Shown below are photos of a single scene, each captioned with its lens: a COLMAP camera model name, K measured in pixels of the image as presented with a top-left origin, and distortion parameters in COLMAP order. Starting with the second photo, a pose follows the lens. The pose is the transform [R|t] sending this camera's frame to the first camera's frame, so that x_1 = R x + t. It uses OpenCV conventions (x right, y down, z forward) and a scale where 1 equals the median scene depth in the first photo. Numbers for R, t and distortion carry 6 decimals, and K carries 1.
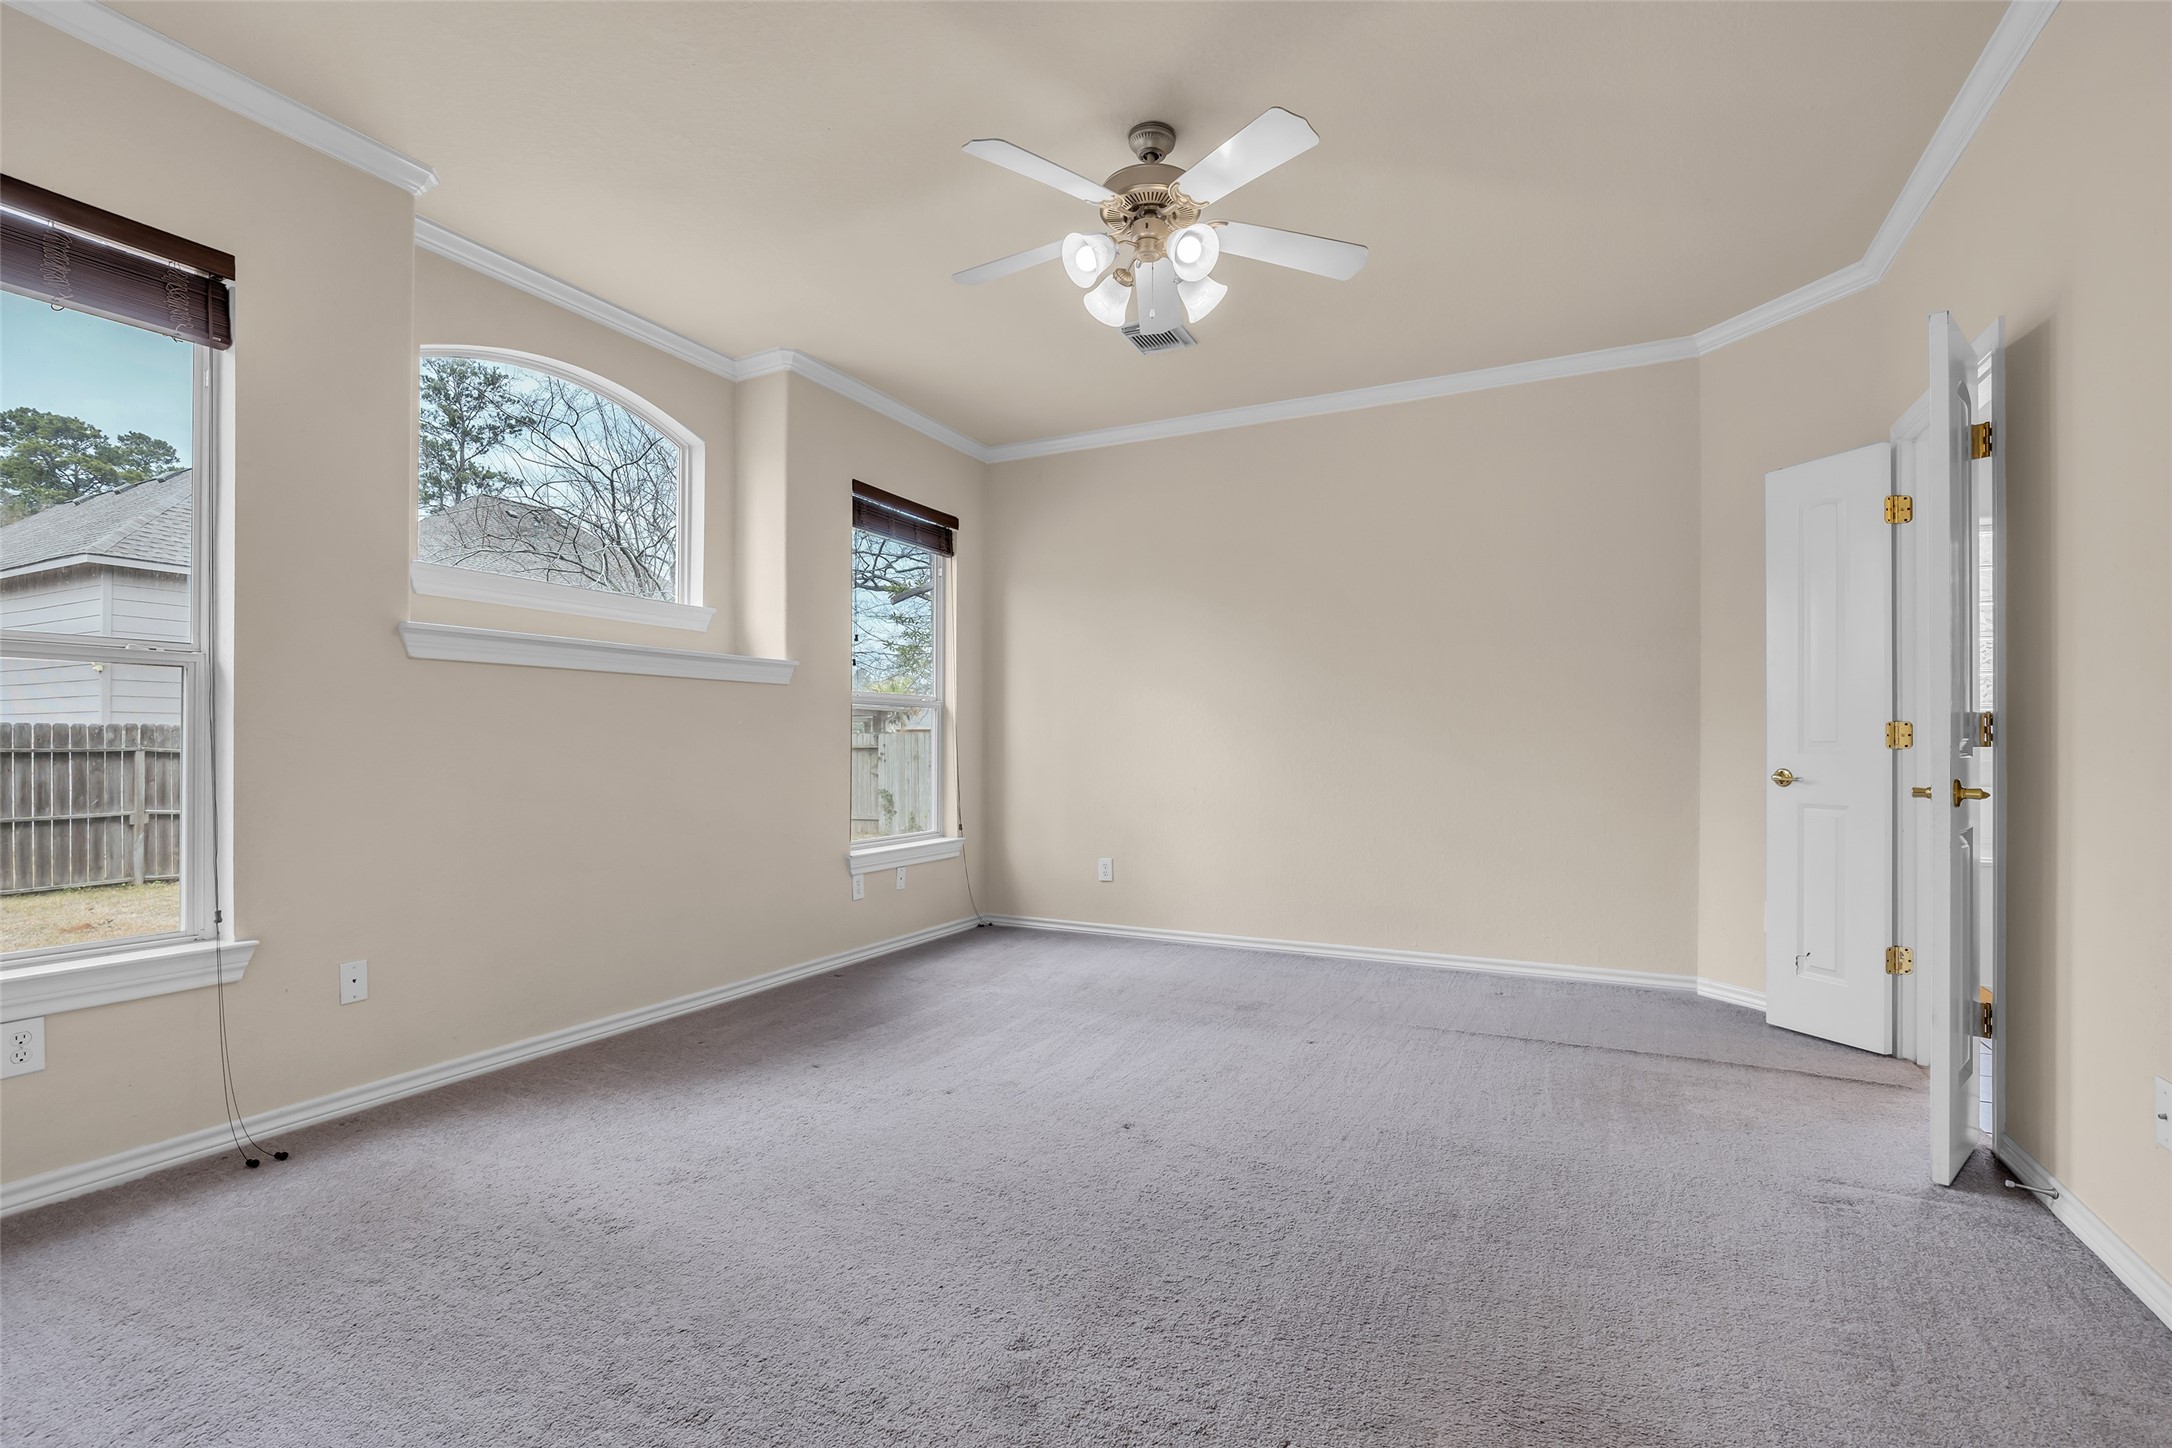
lens RADIAL K [[1013.1, 0, 1088.4], [0, 1013.1, 724.9], [0, 0, 1]] dist [0.110439, -0.000024]
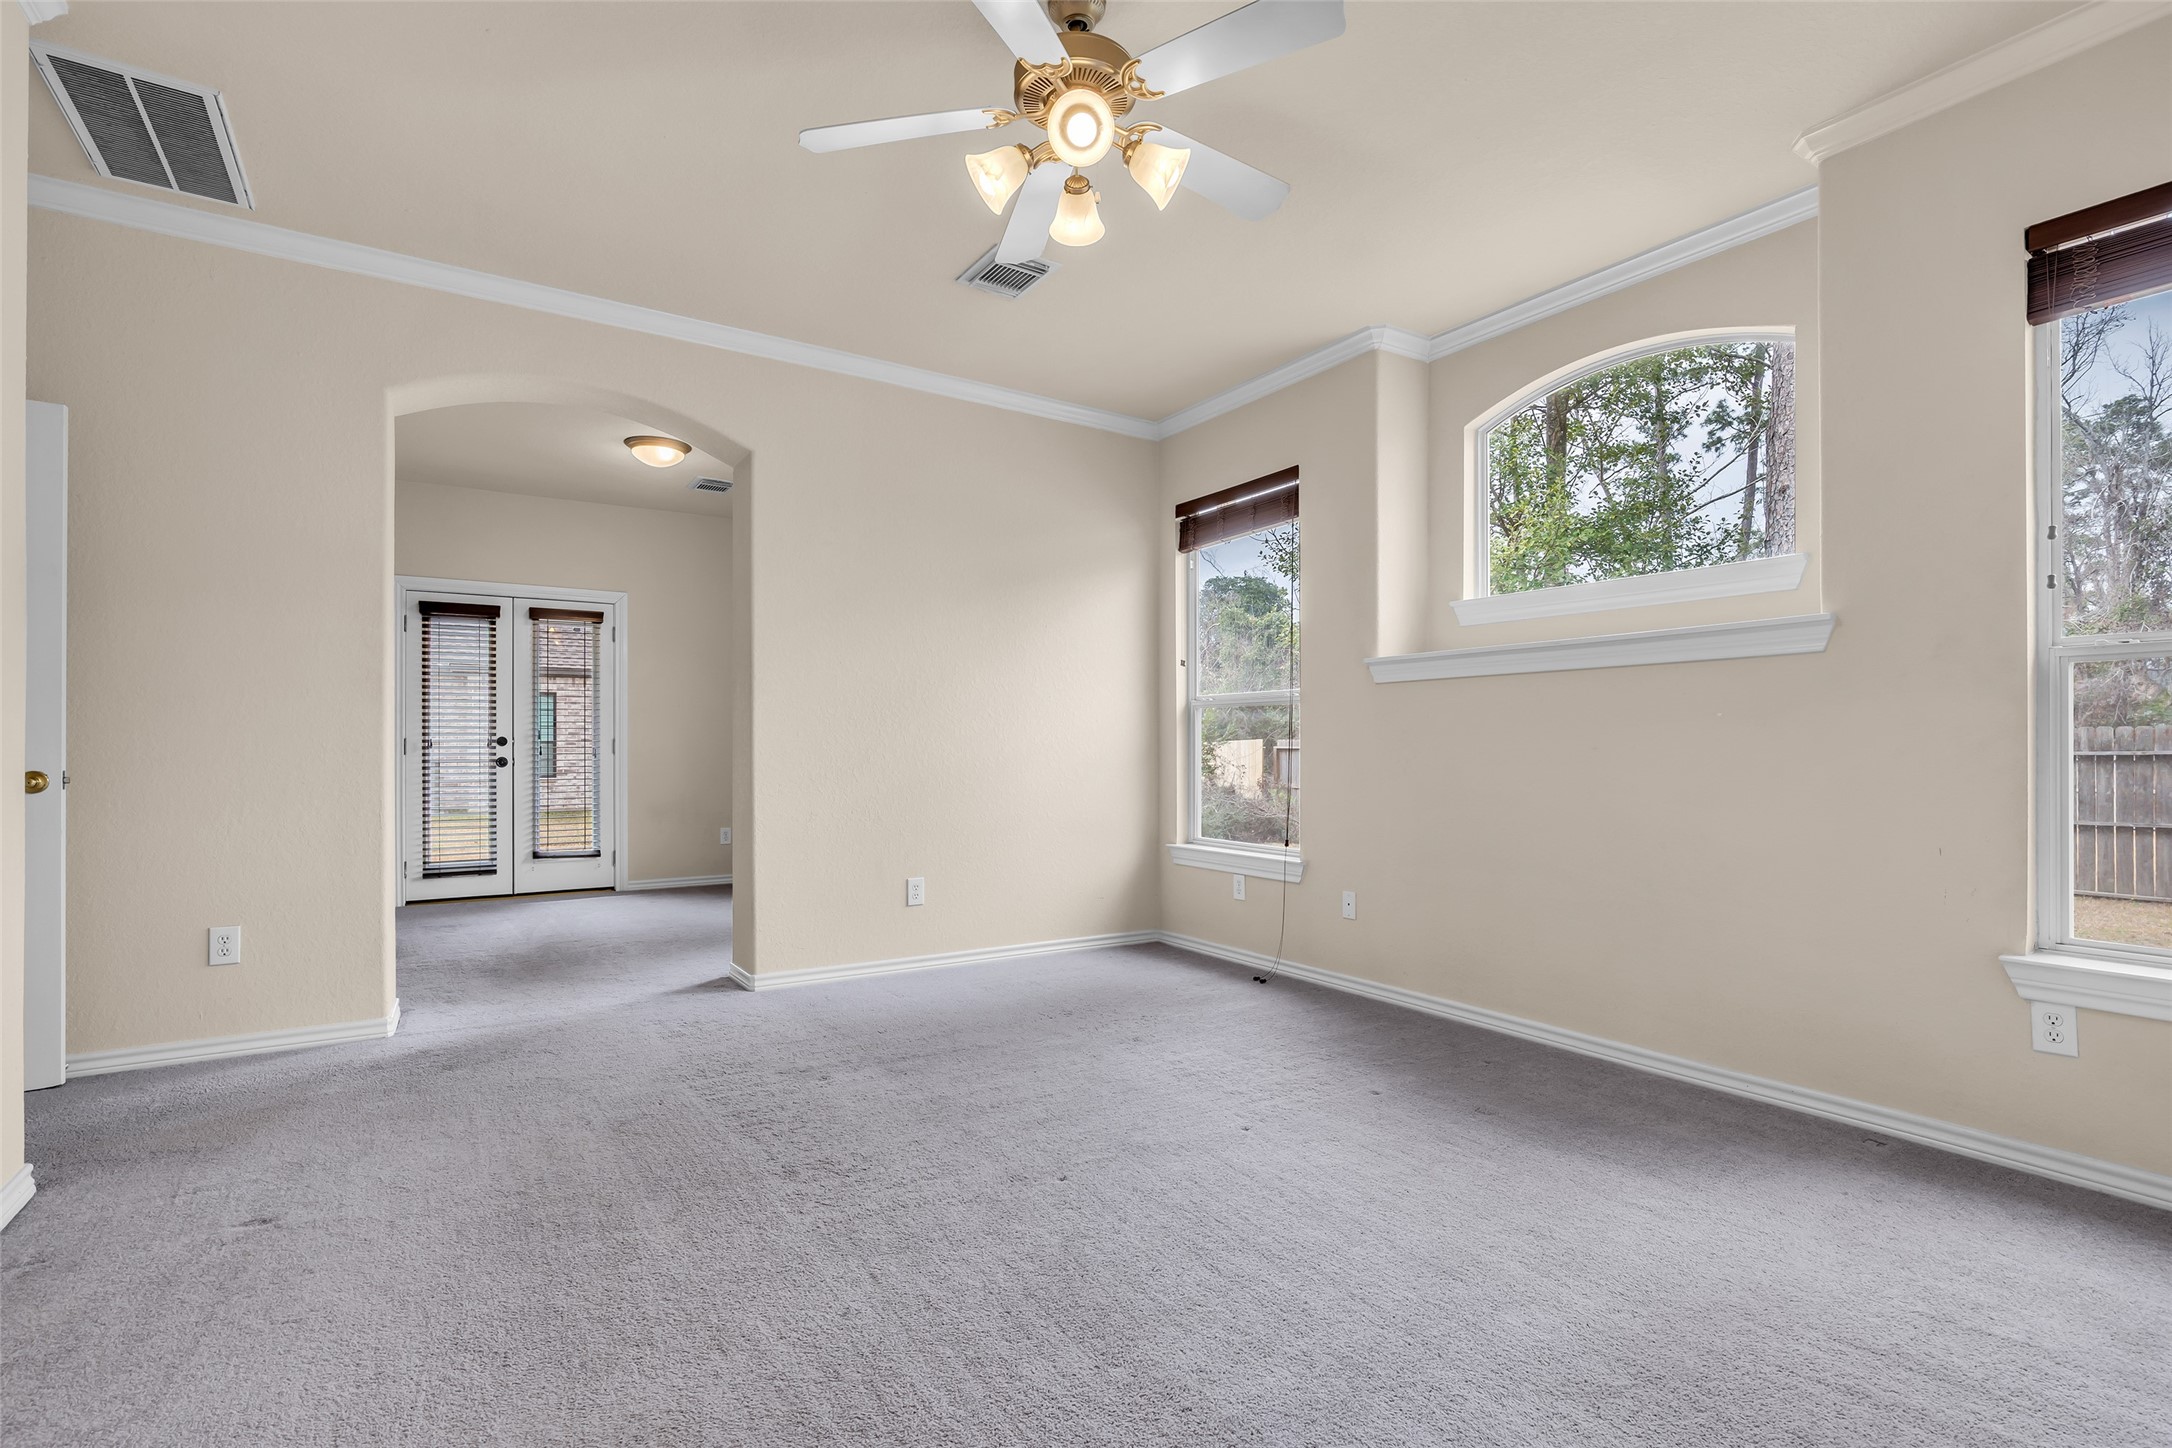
lens RADIAL K [[1009.7, 0, 1076.4], [0, 1009.7, 742.3], [0, 0, 1]] dist [-0.002145, 0.000147]
pose [[-0.491129, -0.007352, -0.871056, 0.613642], [0.015431, 0.999734, -0.017139, 0.026548], [0.870950, -0.021859, -0.490885, 1.150766]]
